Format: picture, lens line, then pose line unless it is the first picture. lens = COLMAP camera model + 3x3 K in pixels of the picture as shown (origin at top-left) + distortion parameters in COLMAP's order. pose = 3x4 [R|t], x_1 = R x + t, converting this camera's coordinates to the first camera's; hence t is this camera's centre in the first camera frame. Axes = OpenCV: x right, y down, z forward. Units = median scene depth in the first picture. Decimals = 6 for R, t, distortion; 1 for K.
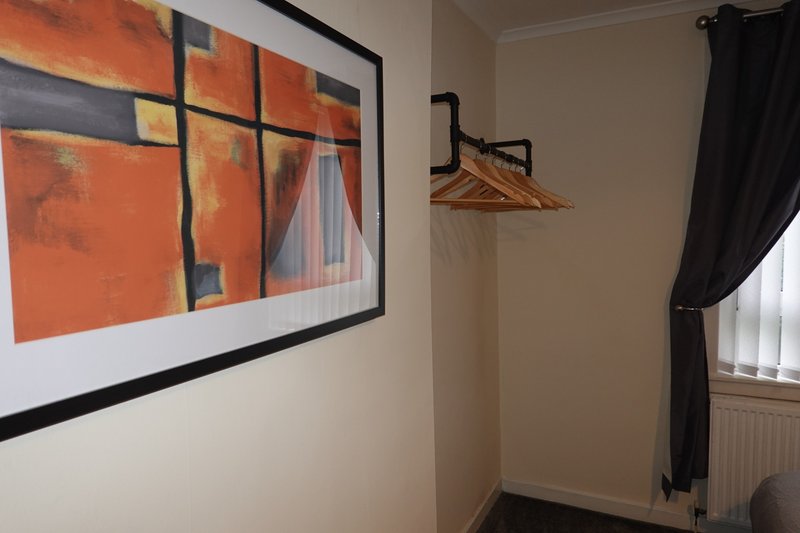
lens RADIAL K [[536.3, 0, 400.0], [0, 536.3, 266.5], [0, 0, 1]] dist [0.003293, 0.003404]
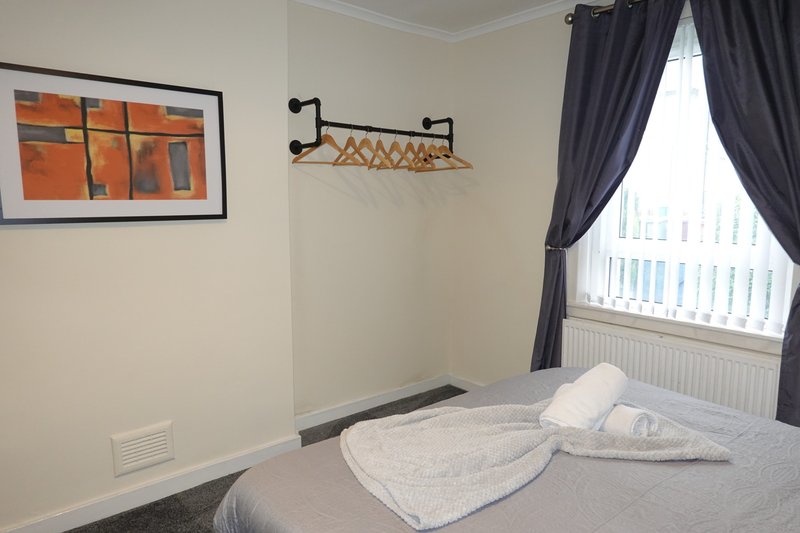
lens RADIAL K [[536.3, 0, 400.0], [0, 536.3, 266.5], [0, 0, 1]] dist [0.003293, 0.003404]
pose [[0.921457, 0.066623, -0.382724, 1.995698], [-0.044355, 0.996785, 0.066725, 0.152464], [0.385939, -0.044509, 0.921450, -0.919384]]
